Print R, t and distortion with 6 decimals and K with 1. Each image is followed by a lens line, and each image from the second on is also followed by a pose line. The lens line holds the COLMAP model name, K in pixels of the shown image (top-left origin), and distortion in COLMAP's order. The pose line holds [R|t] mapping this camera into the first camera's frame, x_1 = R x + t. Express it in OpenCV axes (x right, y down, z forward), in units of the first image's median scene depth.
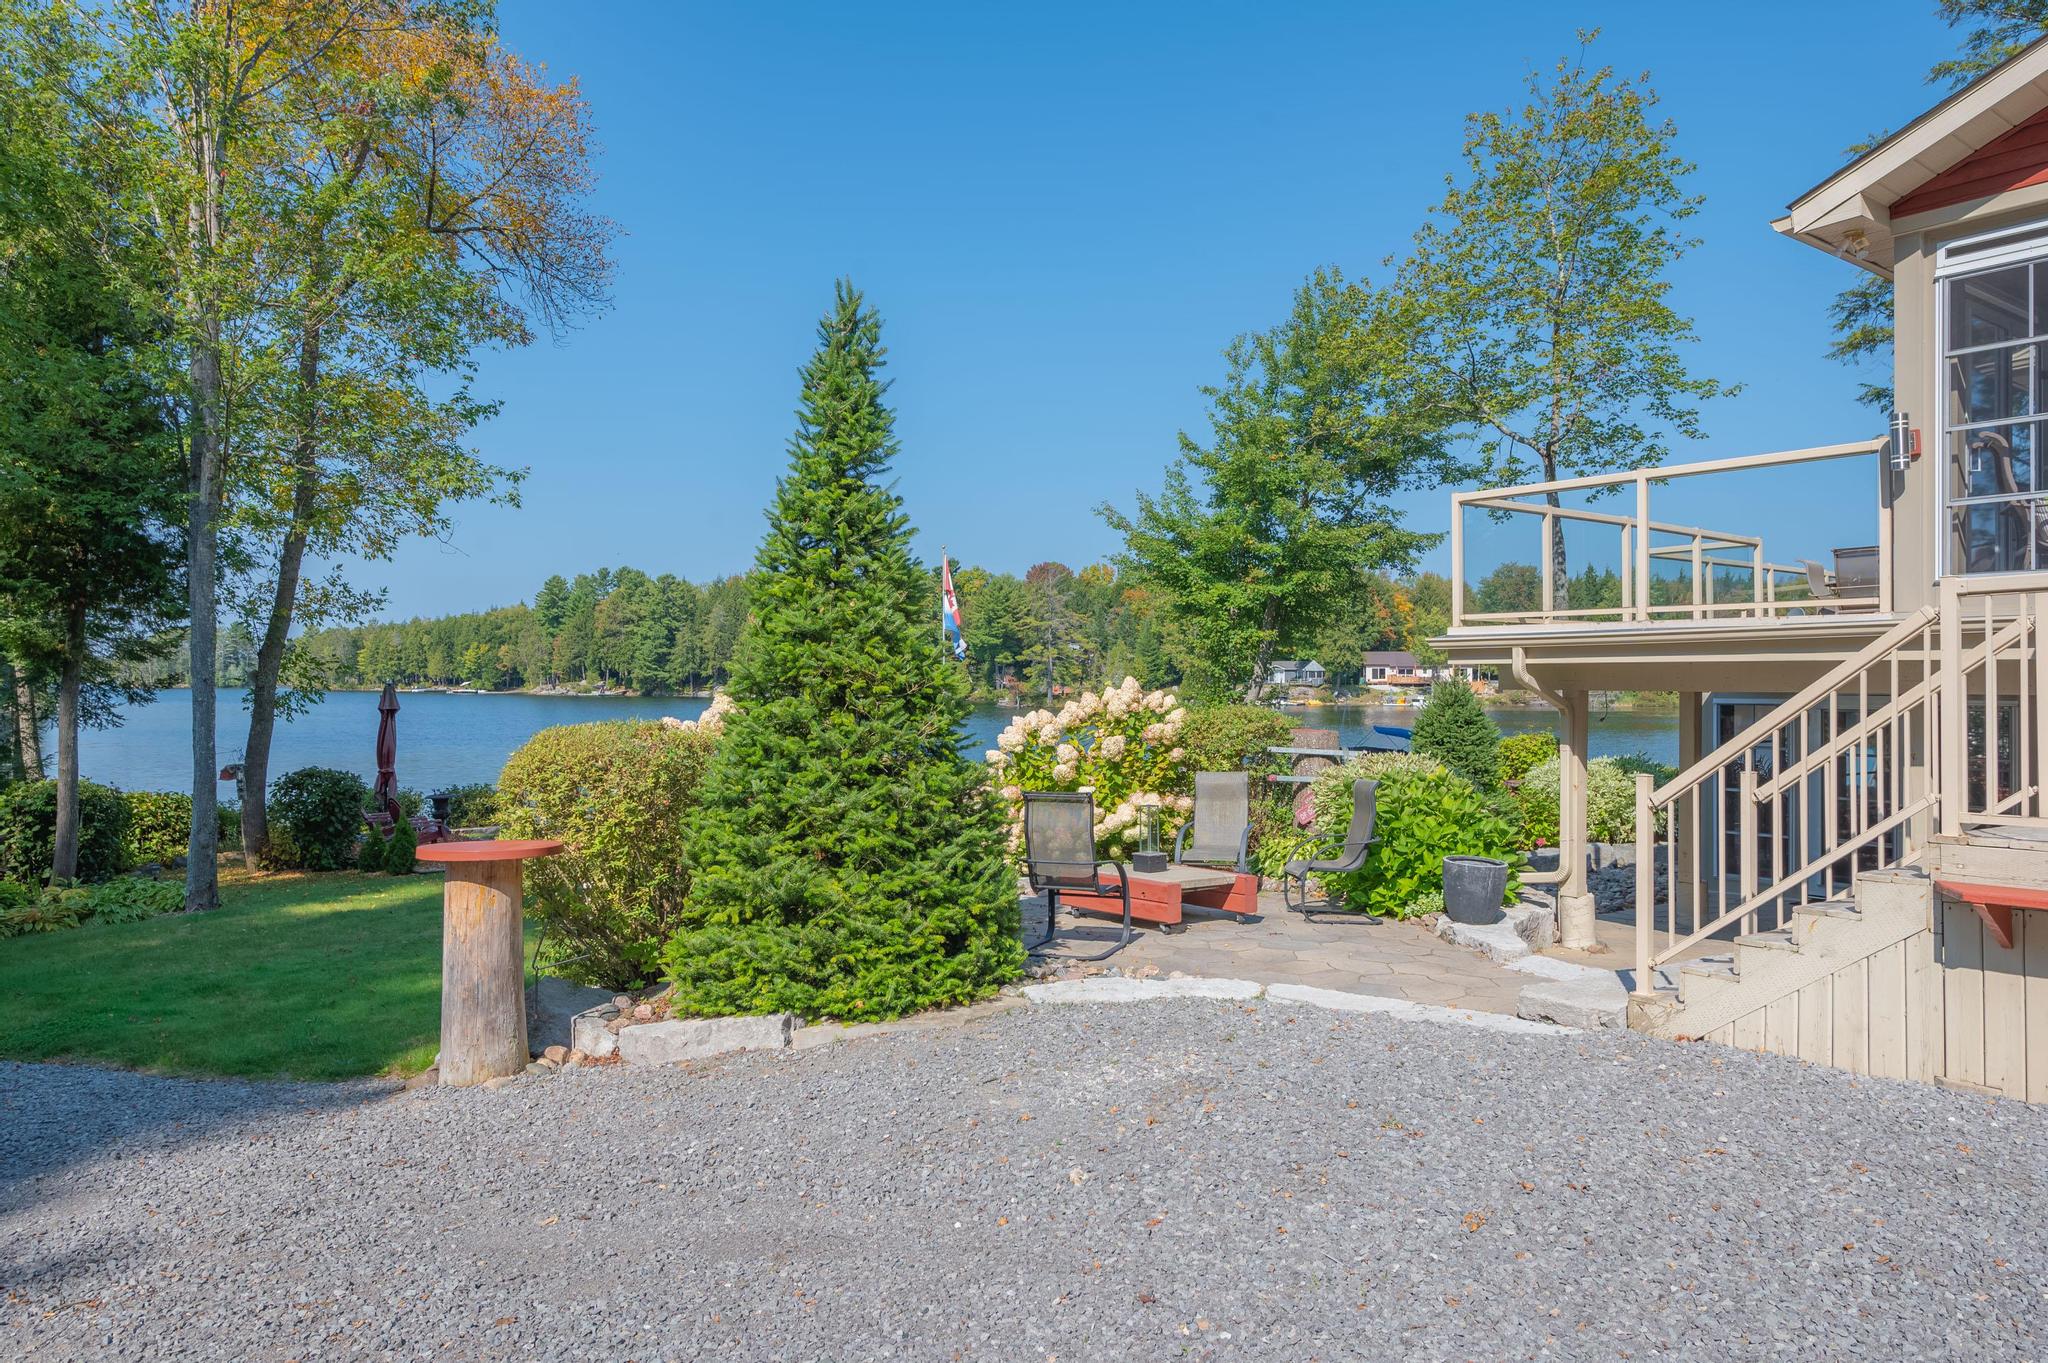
lens RADIAL K [[1300.9, 0, 1028.7], [0, 1300.9, 675.1], [0, 0, 1]] dist [-0.007384, 0.001821]
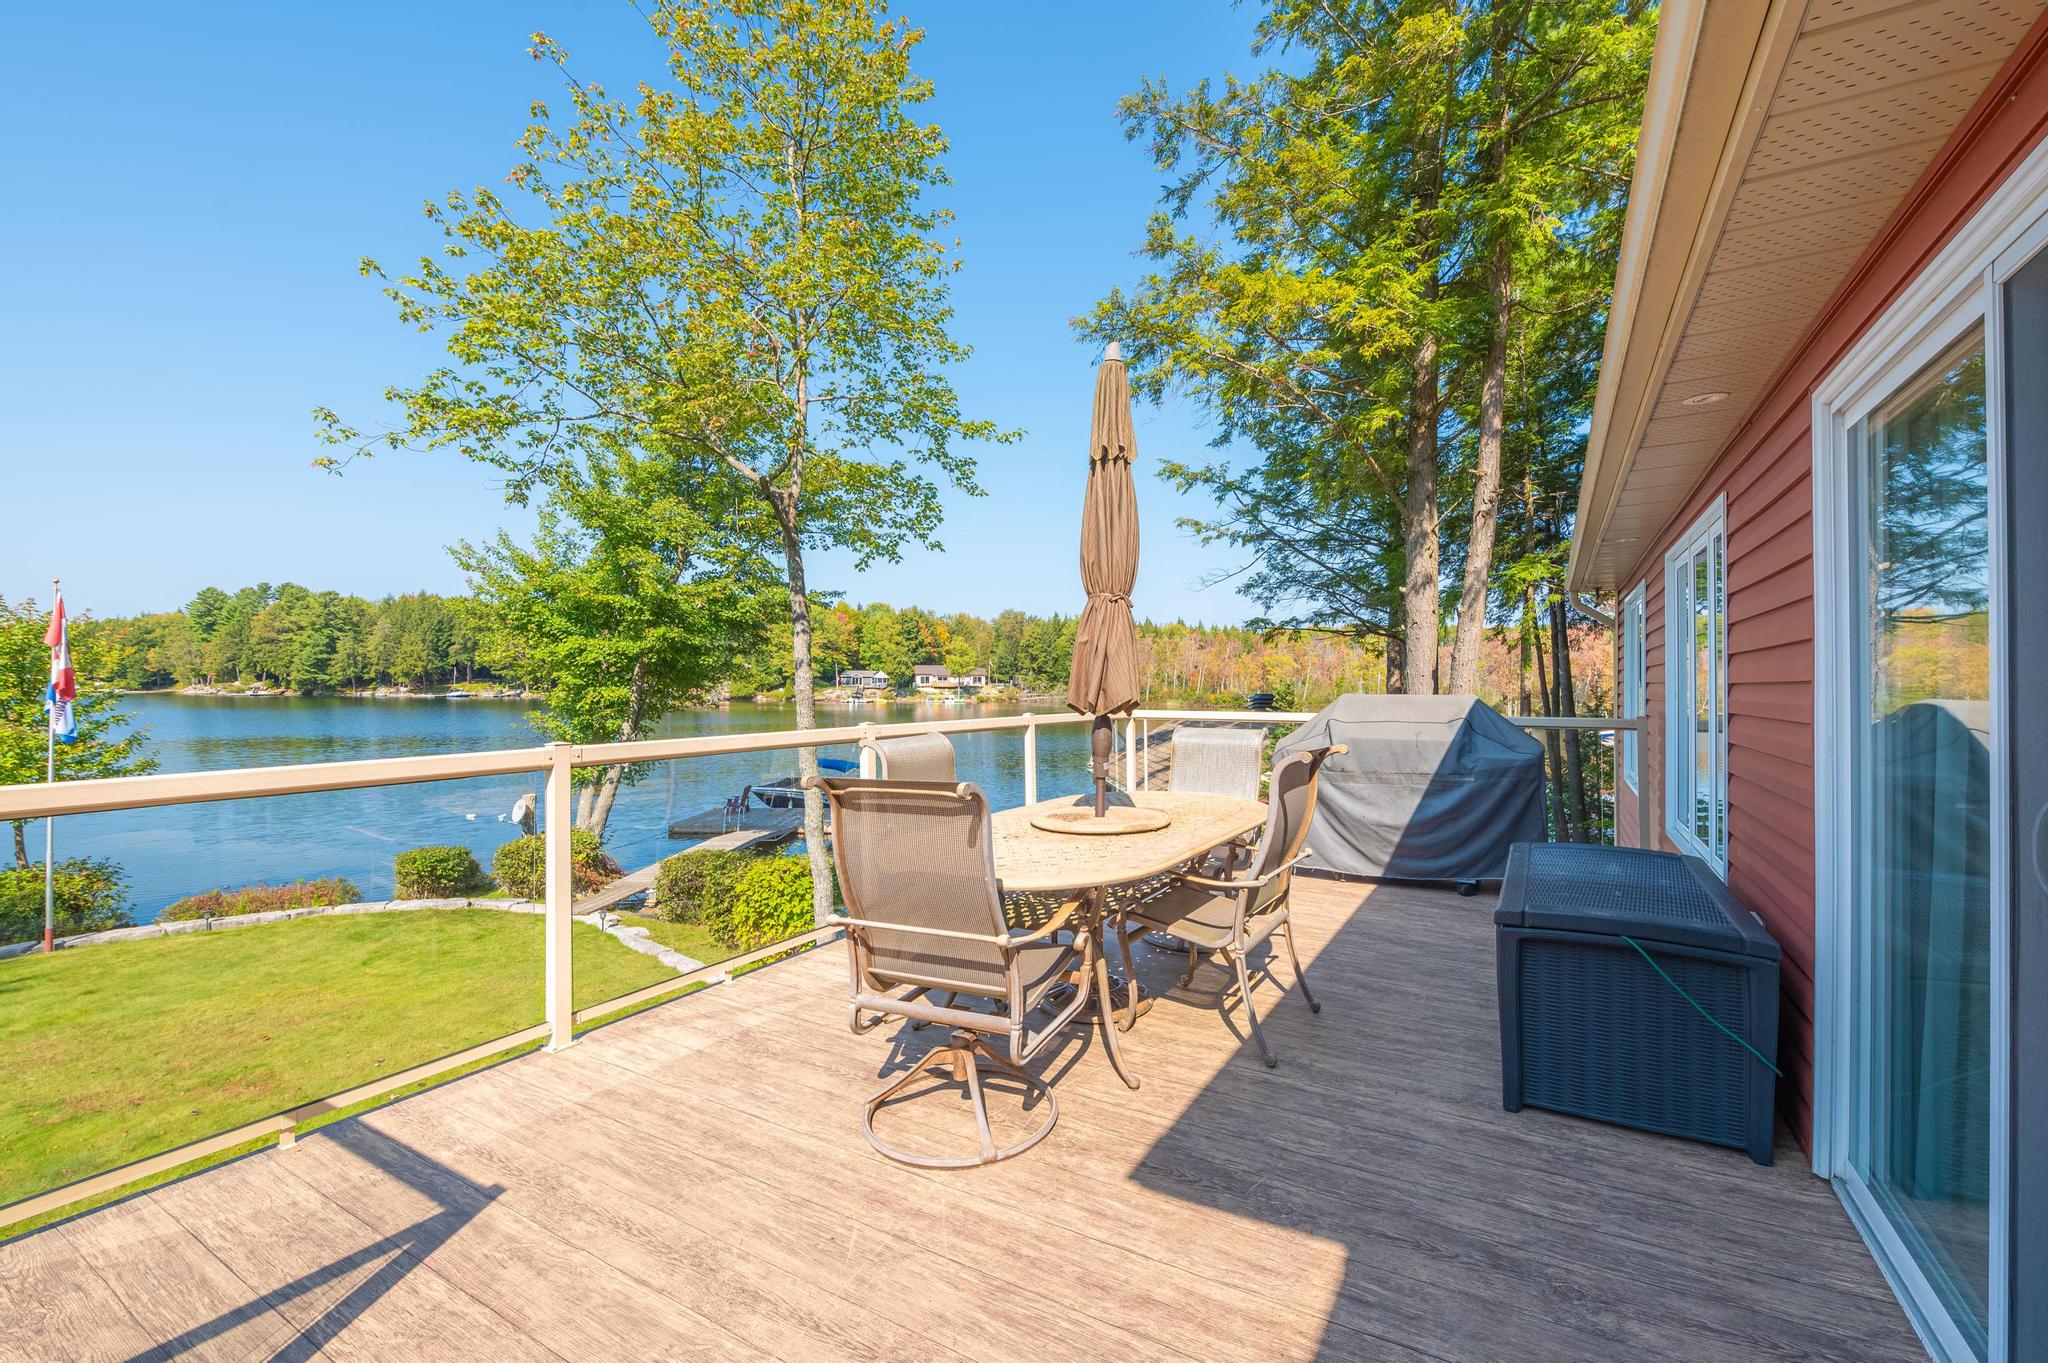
lens RADIAL K [[816.2, 0, 1094.1], [0, 816.2, 682.7], [0, 0, 1]] dist [-0.005861, -0.000463]
pose [[0.905740, 0.000542, 0.423833, 0.232566], [-0.005547, 0.999929, 0.010576, -0.045099], [-0.423797, -0.011930, 0.905678, 0.321220]]
